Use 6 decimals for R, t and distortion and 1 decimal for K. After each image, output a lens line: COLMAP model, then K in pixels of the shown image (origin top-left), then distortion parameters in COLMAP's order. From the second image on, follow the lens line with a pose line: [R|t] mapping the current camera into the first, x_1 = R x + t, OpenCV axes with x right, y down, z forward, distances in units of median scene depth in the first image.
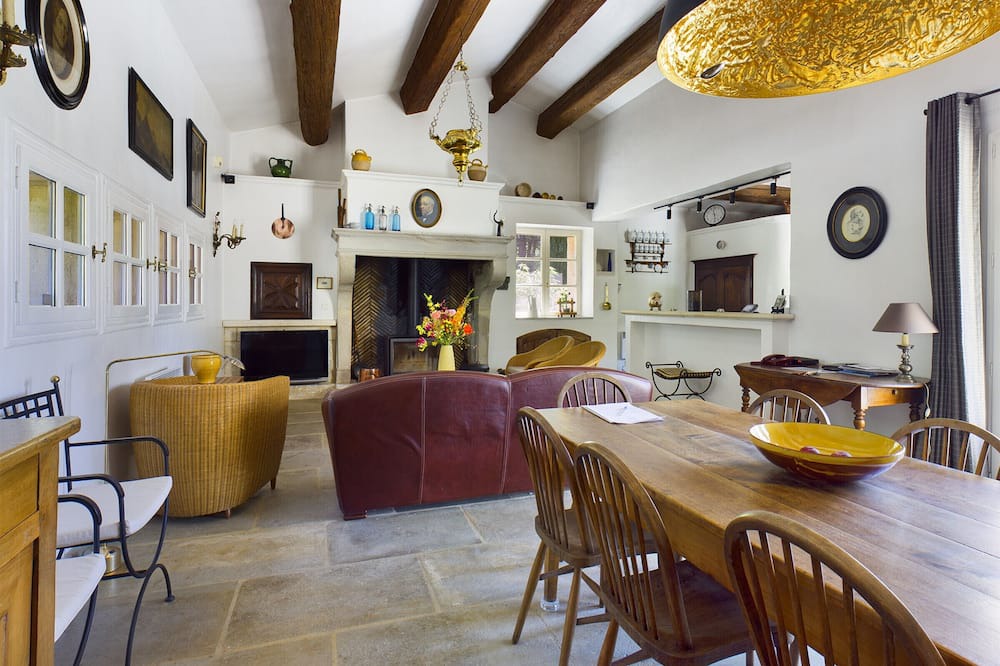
lens RADIAL K [[524.8, 0, 501.3], [0, 524.8, 305.1], [0, 0, 1]] dist [0.003453, -0.000896]
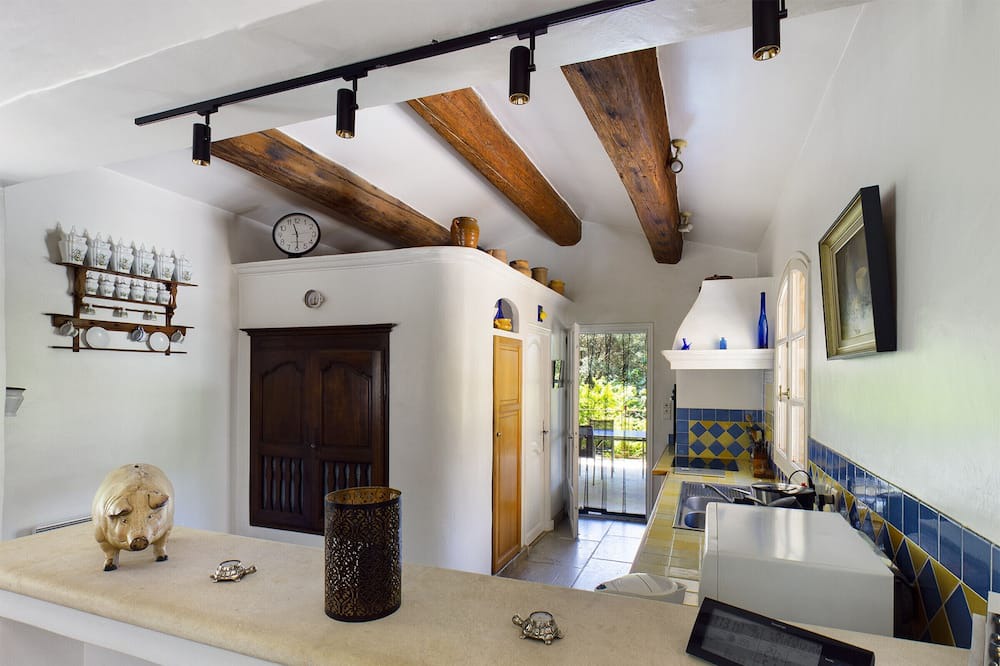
lens RADIAL K [[524.8, 0, 504.5], [0, 524.8, 373.7], [0, 0, 1]] dist [0.003453, -0.000896]
pose [[0.648709, 0.002410, 0.761033, 0.167215], [-0.001780, 0.999997, -0.001649, -0.046527], [-0.761034, -0.000285, 0.648712, 0.546971]]
